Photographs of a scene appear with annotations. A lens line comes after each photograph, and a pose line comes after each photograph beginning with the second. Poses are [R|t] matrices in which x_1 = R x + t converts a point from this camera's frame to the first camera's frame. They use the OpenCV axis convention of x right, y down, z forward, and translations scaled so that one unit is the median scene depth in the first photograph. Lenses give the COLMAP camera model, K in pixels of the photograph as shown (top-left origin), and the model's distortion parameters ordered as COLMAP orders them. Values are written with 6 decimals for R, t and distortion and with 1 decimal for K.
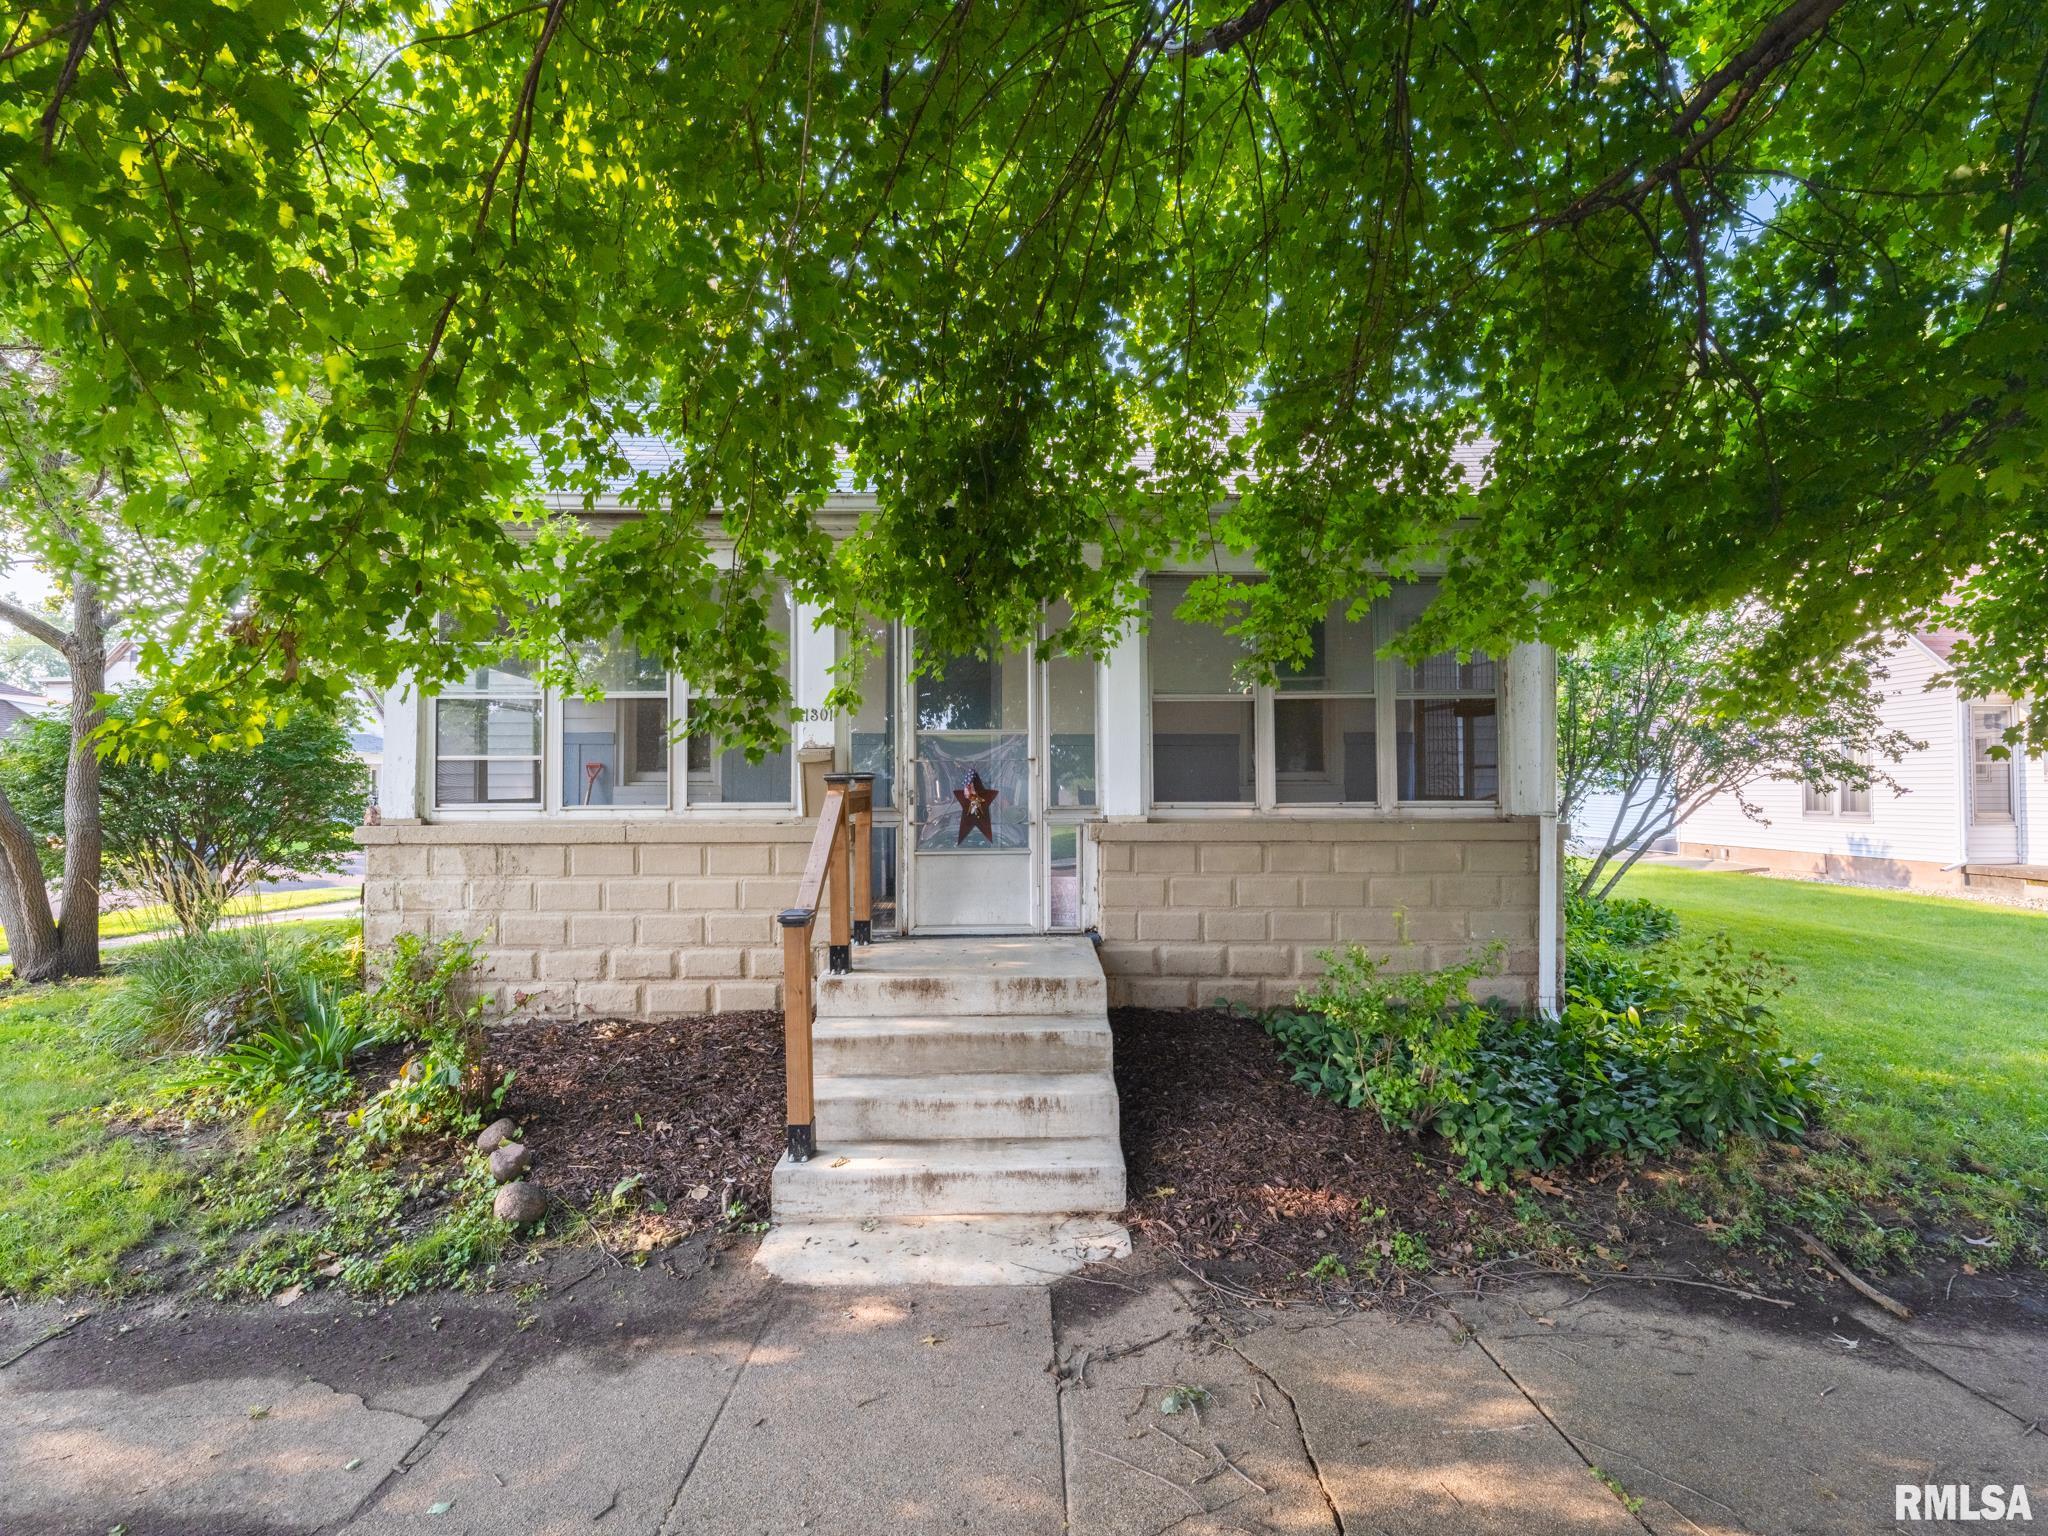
lens RADIAL K [[957.4, 0, 1024.5], [0, 957.4, 772.3], [0, 0, 1]] dist [0.001685, 0.000162]
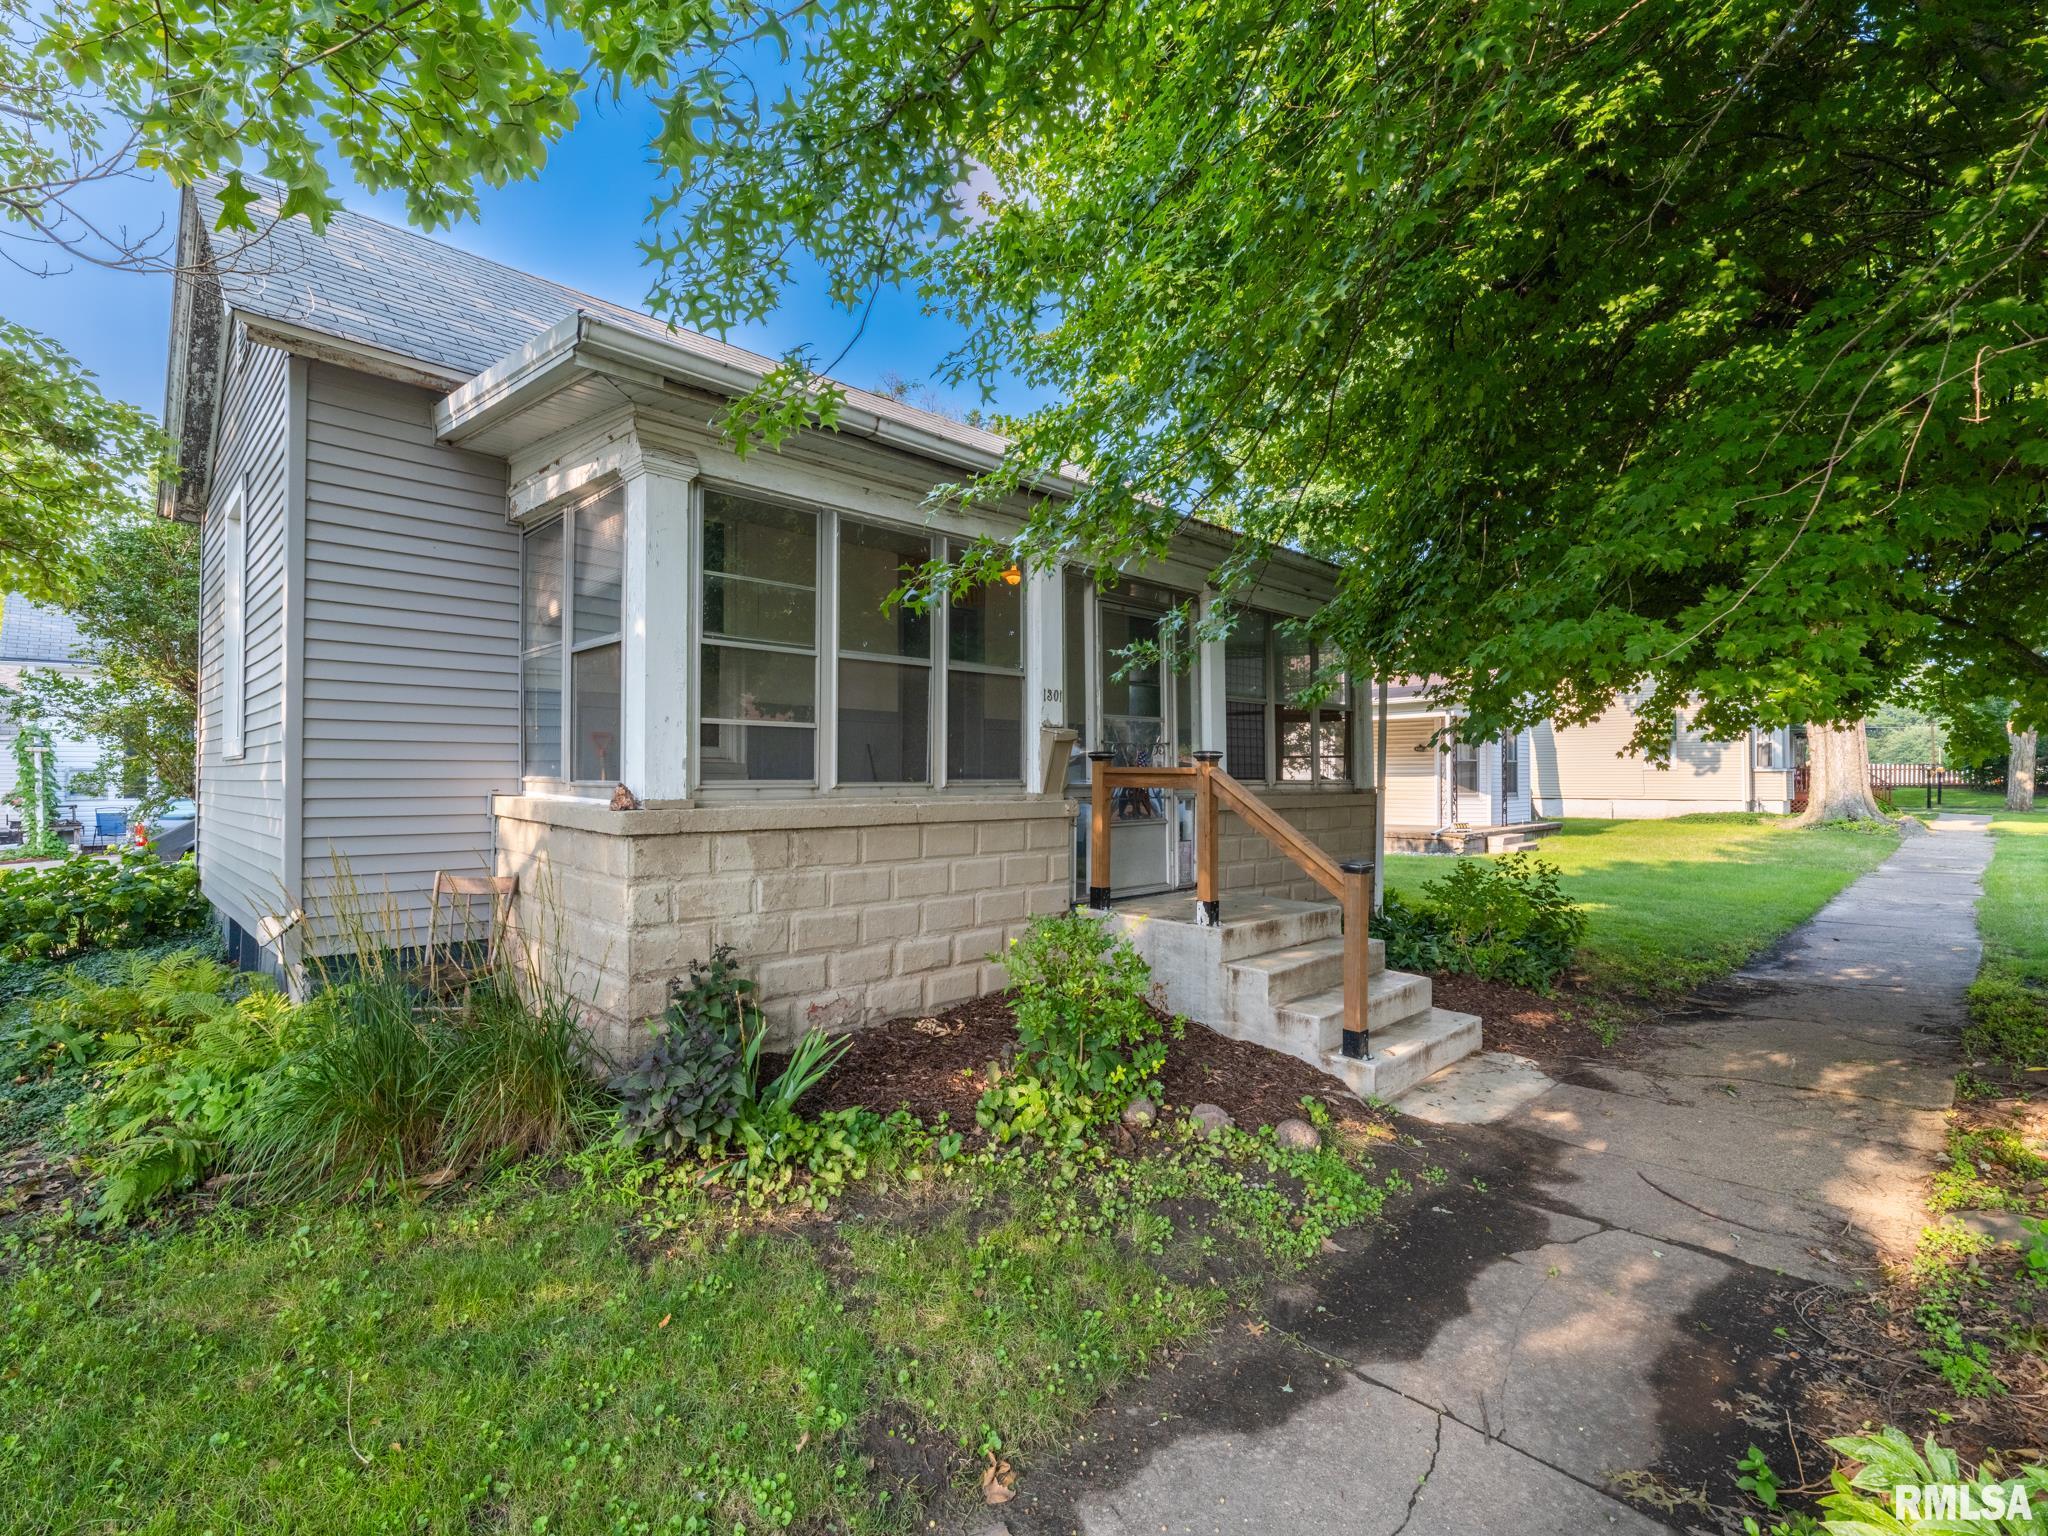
lens RADIAL K [[957.4, 0, 1024.5], [0, 957.4, 772.3], [0, 0, 1]] dist [0.001685, 0.000162]
pose [[0.725819, 0.006044, 0.687859, -1.180535], [-0.016443, 0.999828, 0.008565, 0.019219], [-0.687689, -0.017527, 0.725794, 0.329581]]
